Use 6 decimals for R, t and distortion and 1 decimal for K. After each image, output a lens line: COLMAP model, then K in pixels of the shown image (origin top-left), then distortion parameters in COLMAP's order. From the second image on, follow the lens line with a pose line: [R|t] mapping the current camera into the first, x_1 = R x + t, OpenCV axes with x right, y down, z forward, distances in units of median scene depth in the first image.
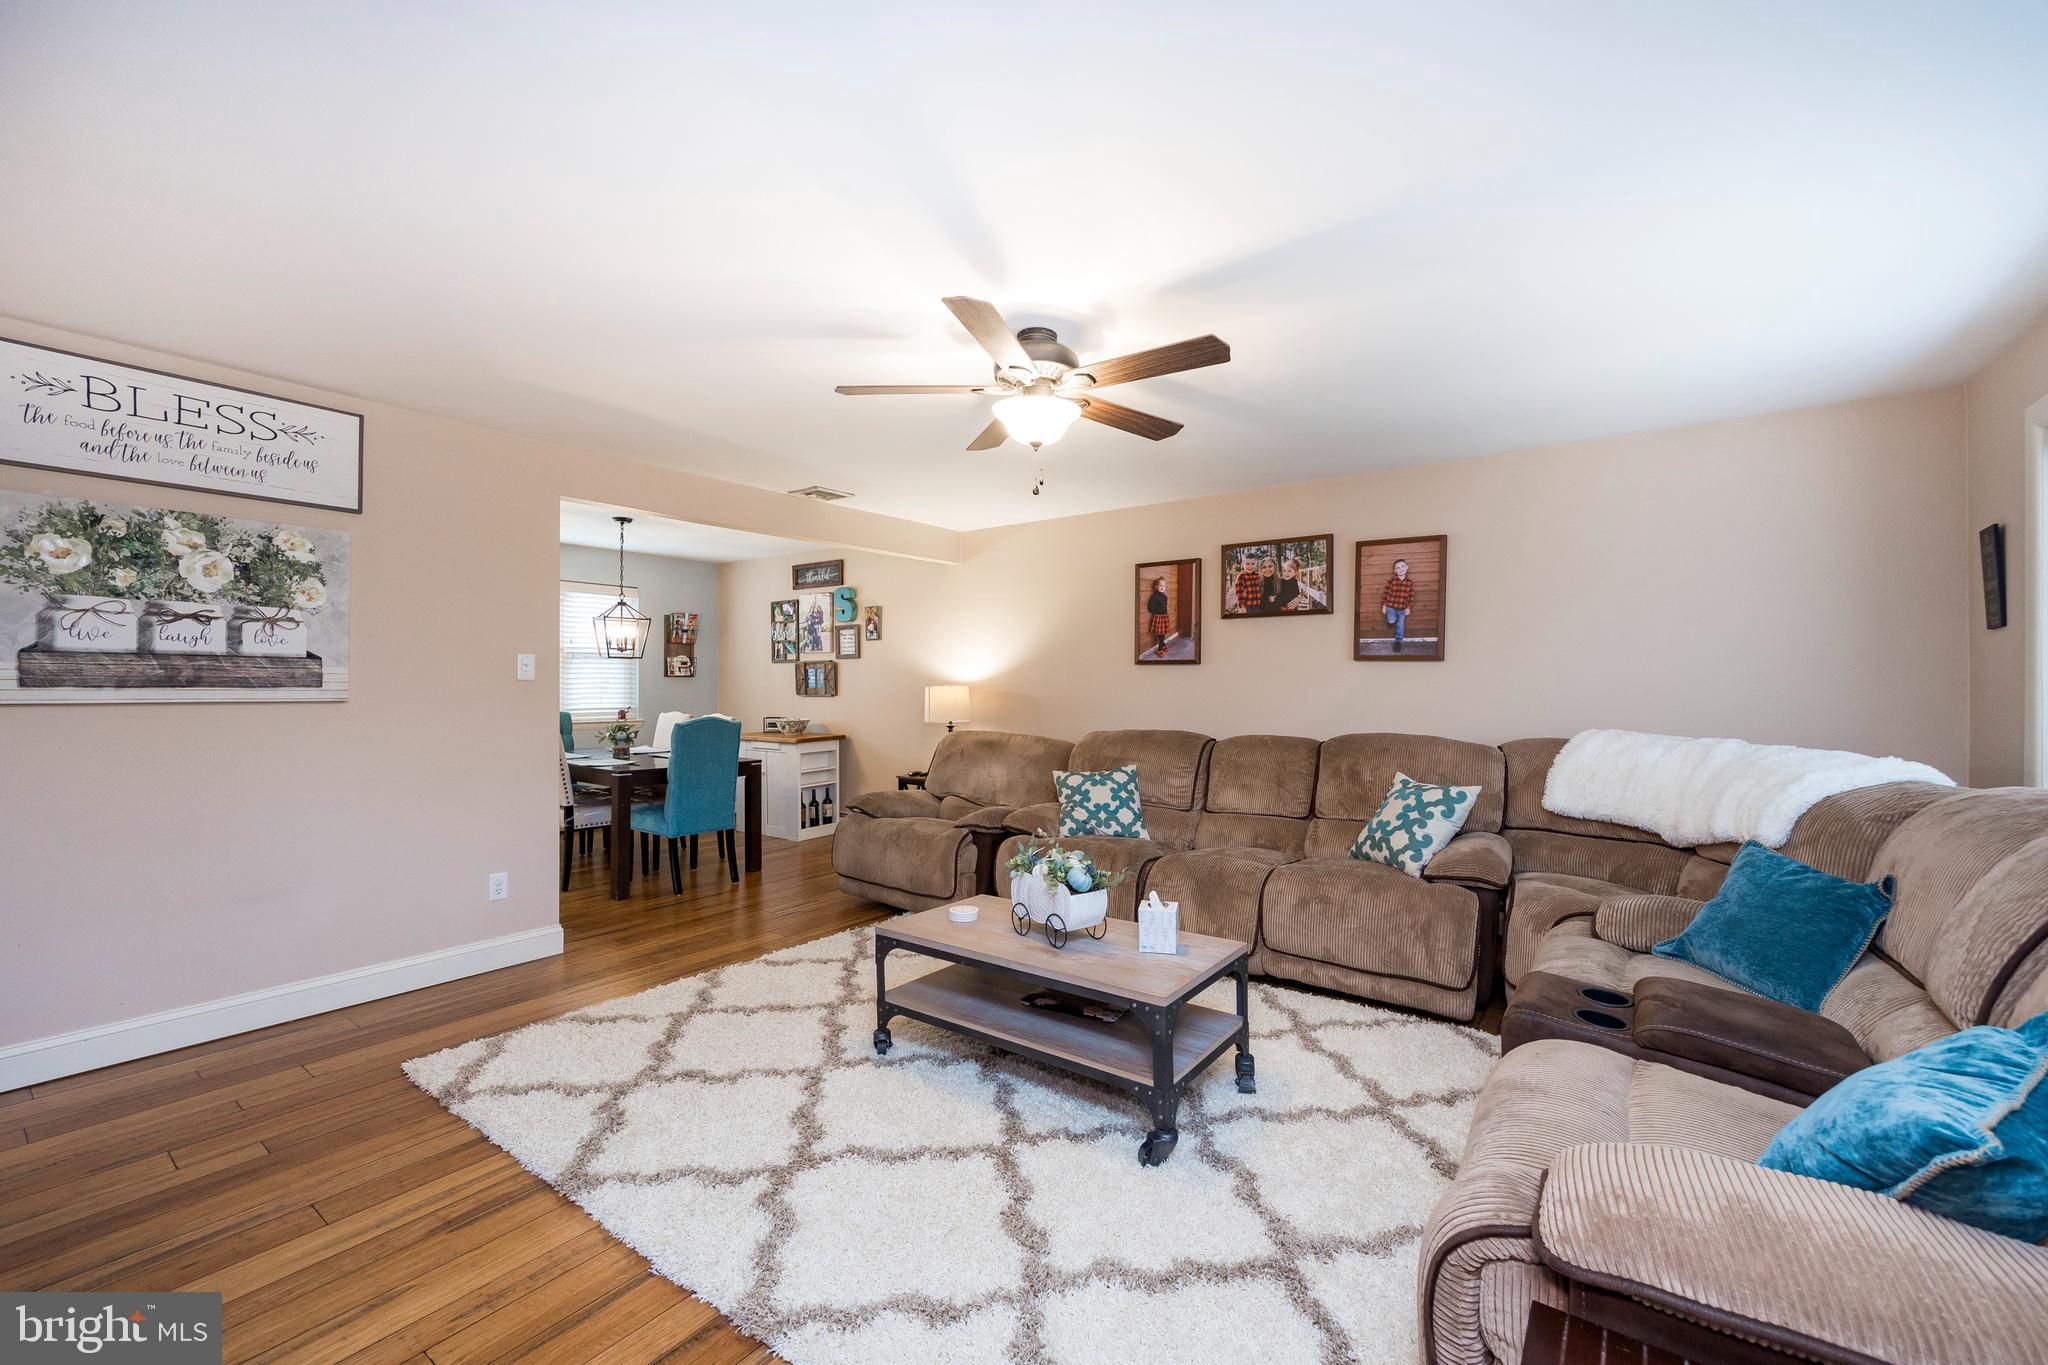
lens RADIAL K [[821.0, 0, 1030.4], [0, 821.0, 686.6], [0, 0, 1]] dist [0.001823, -0.000448]
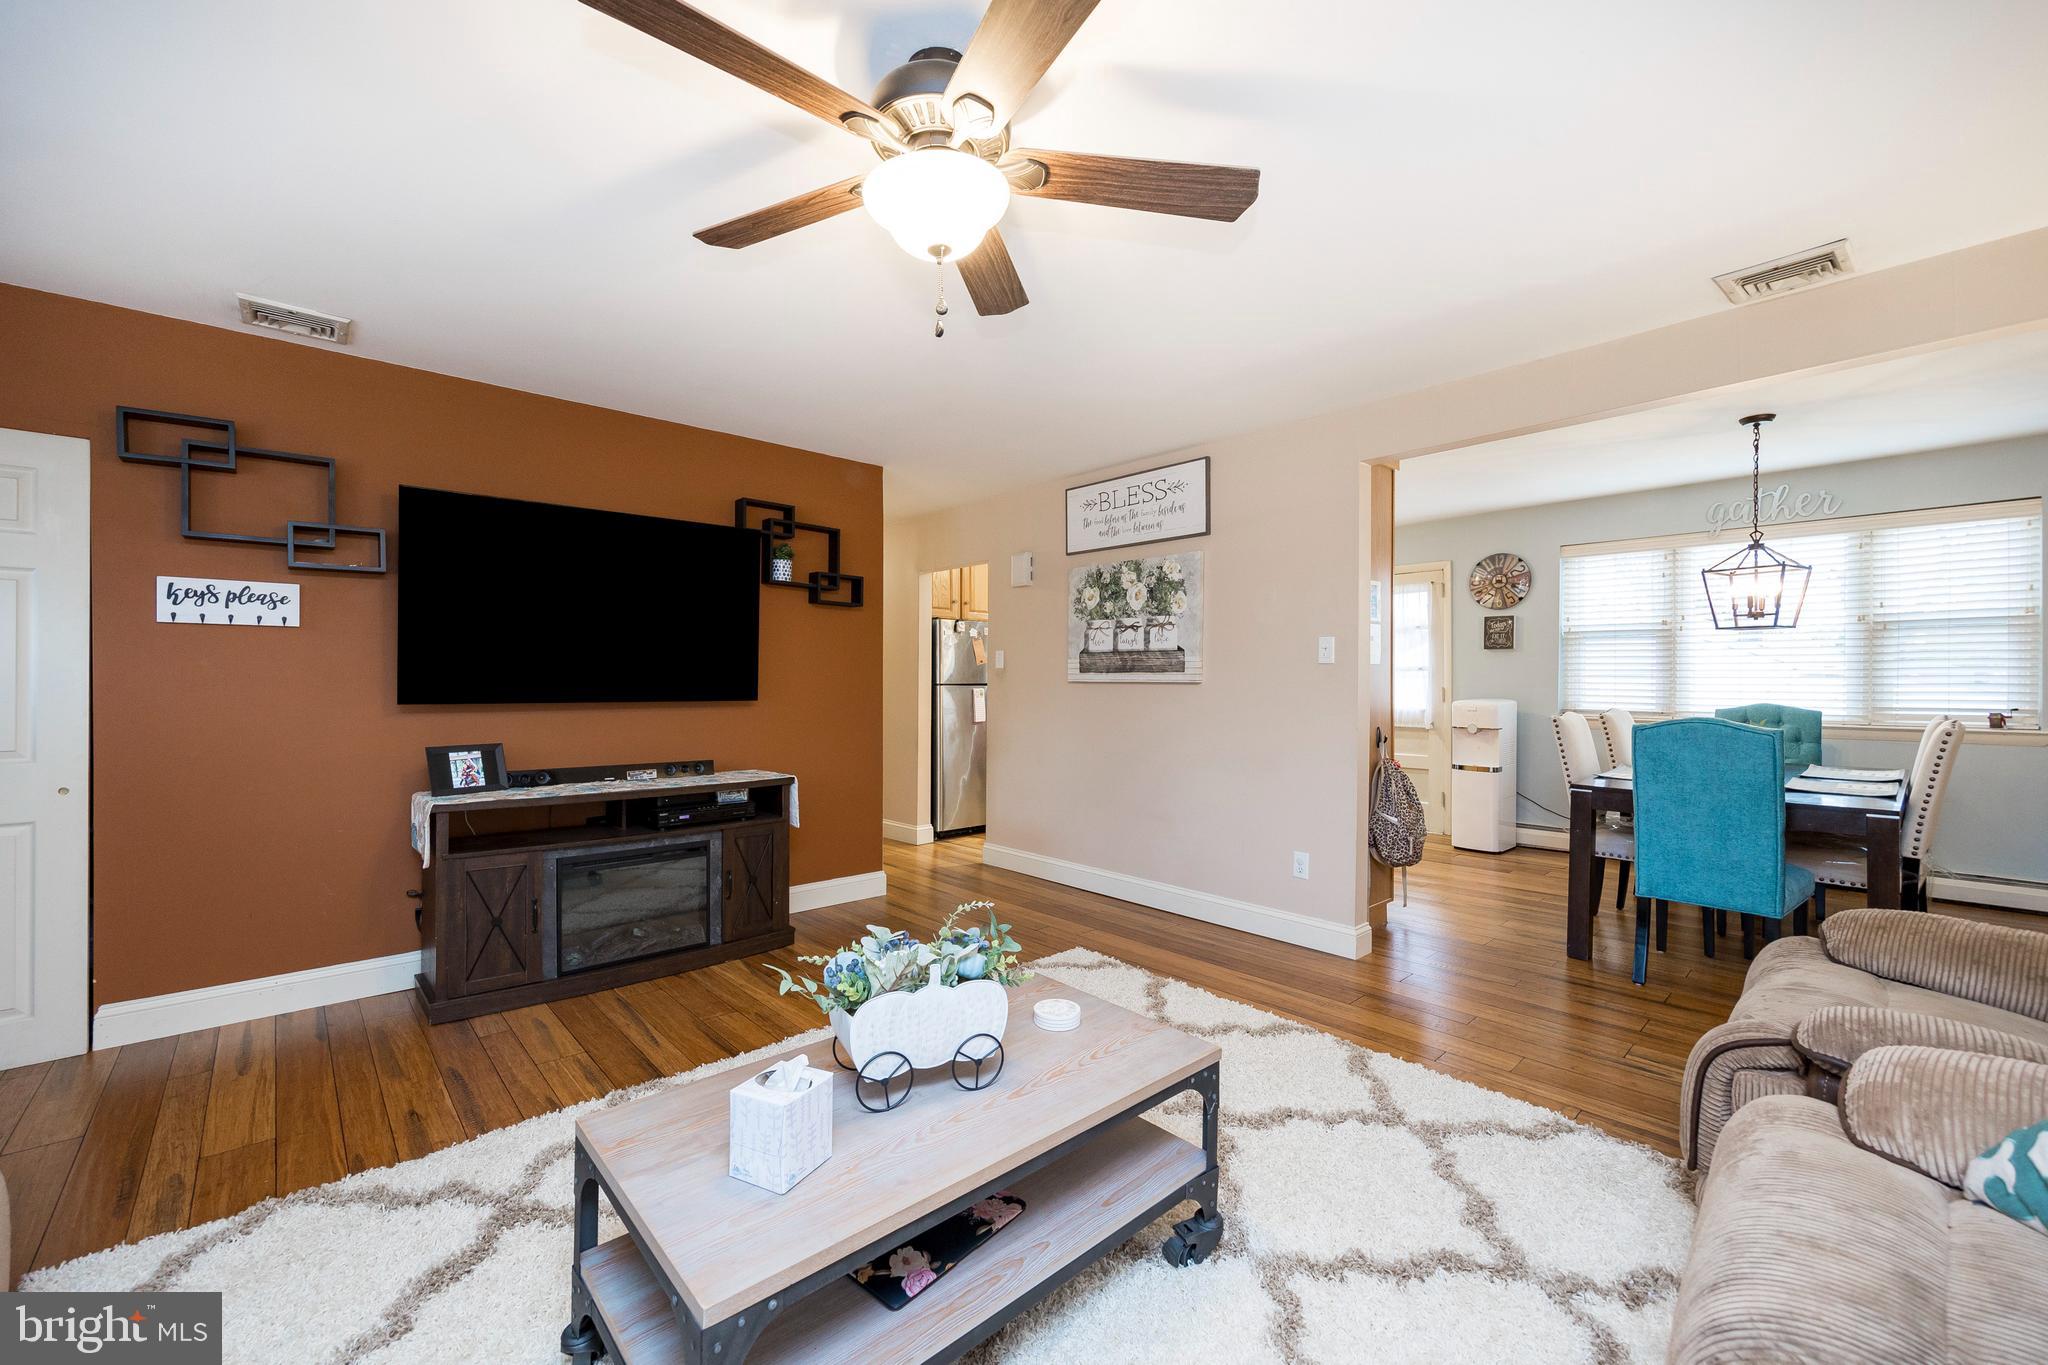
lens RADIAL K [[821.0, 0, 1019.5], [0, 821.0, 684.8], [0, 0, 1]] dist [0.001823, -0.000448]
pose [[-0.201244, 0.003675, -0.979534, 0.235672], [-0.002072, 0.999989, 0.004177, 0.007869], [0.979539, 0.002871, -0.201234, 0.475557]]
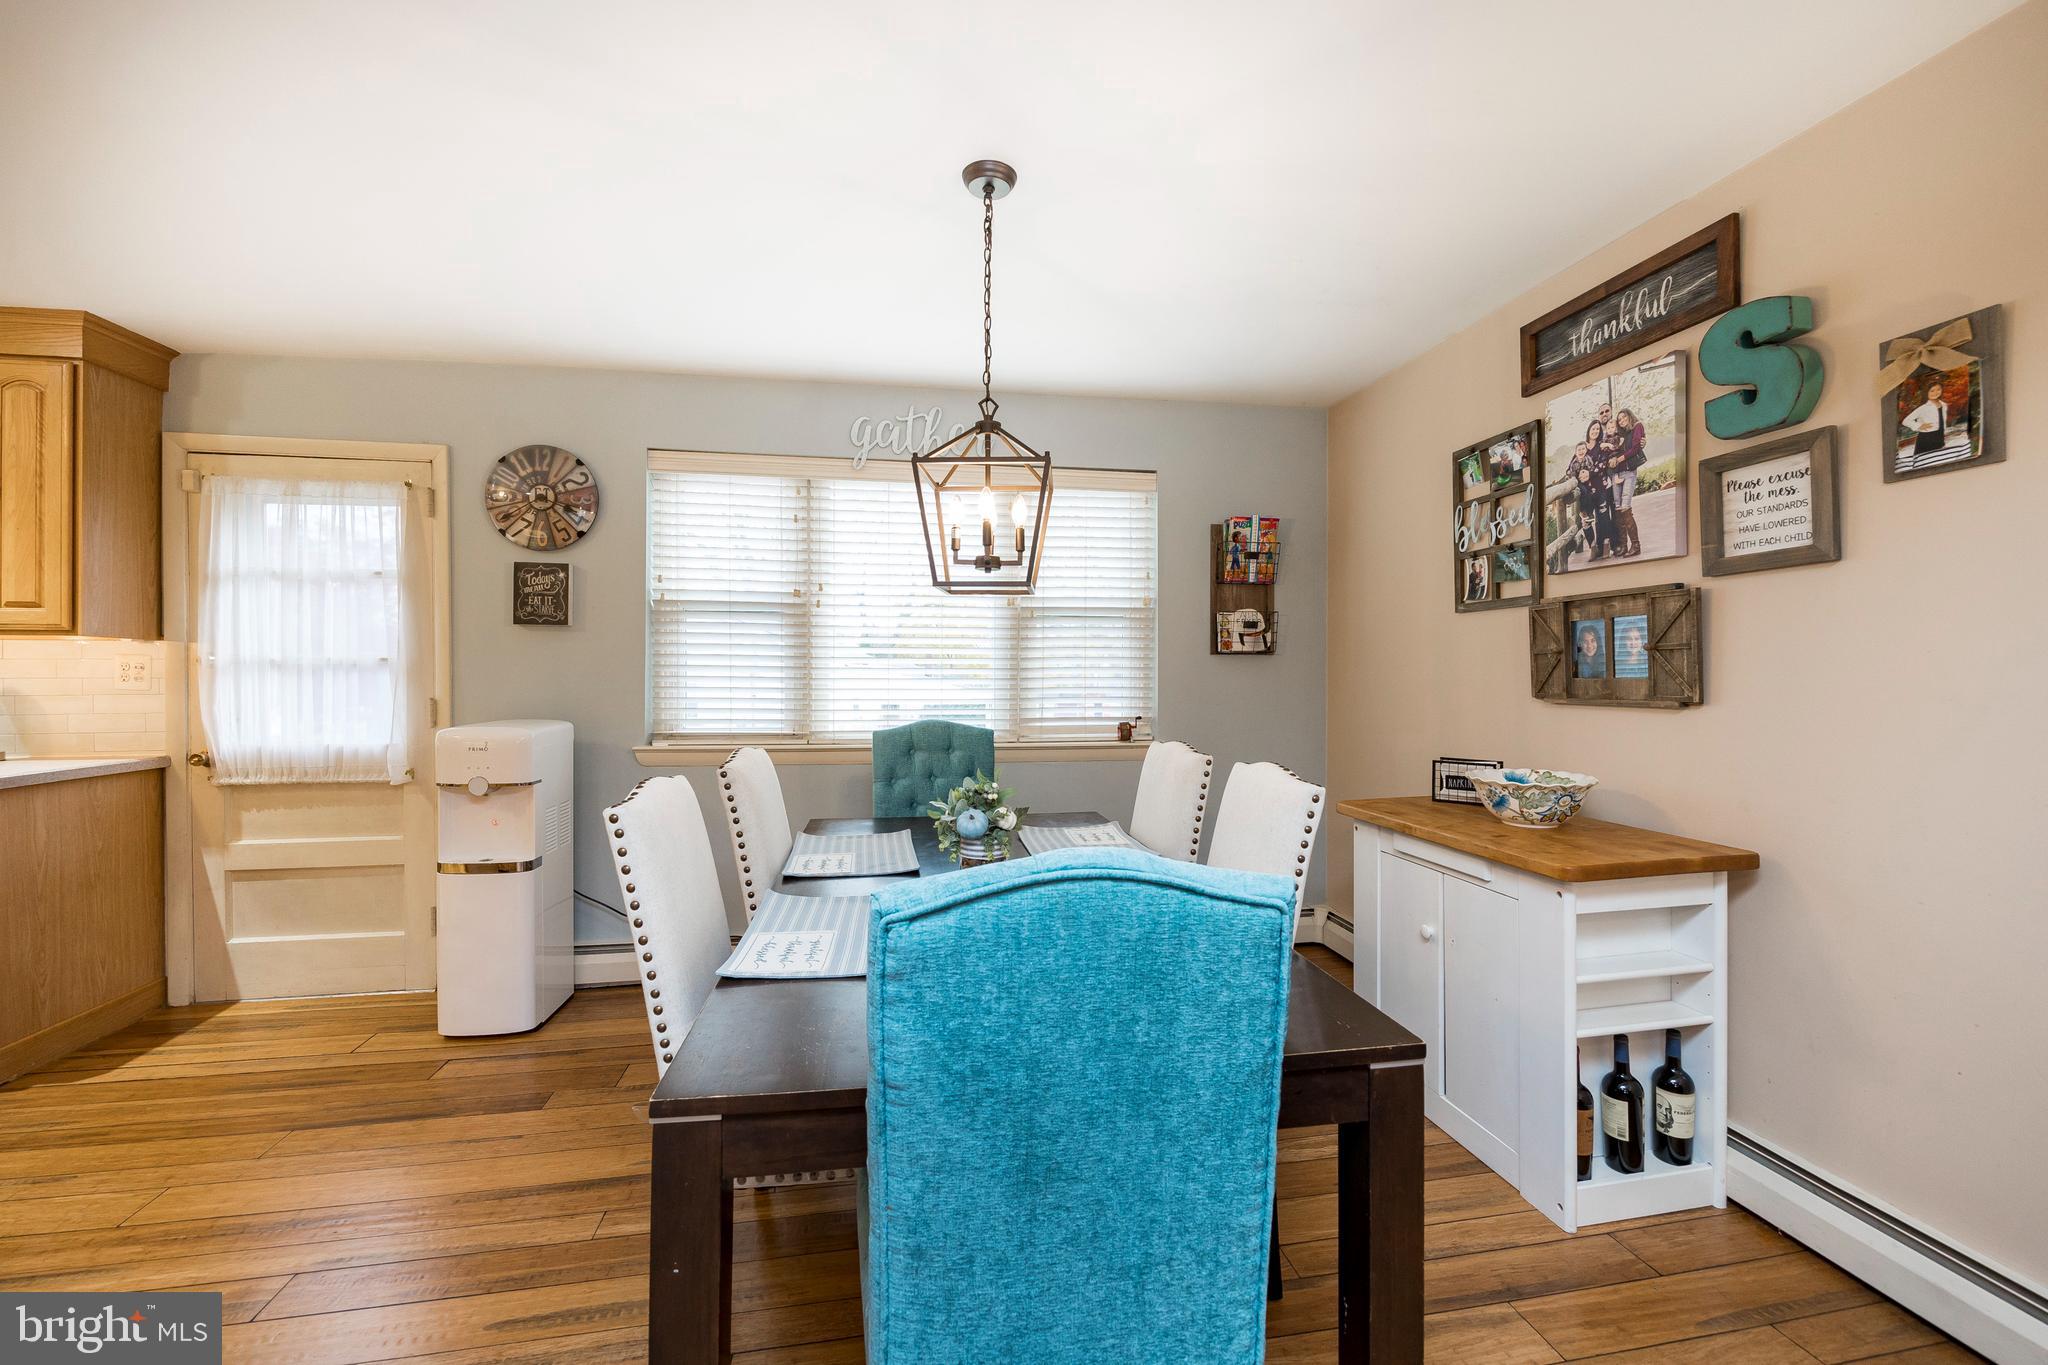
lens RADIAL K [[821.0, 0, 1024.9], [0, 821.0, 678.7], [0, 0, 1]] dist [0.001823, -0.000448]
pose [[0.714955, 0.001960, -0.699168, -0.215825], [-0.000953, 0.999998, 0.001829, 0.001499], [0.699170, -0.000641, 0.714955, 0.663485]]
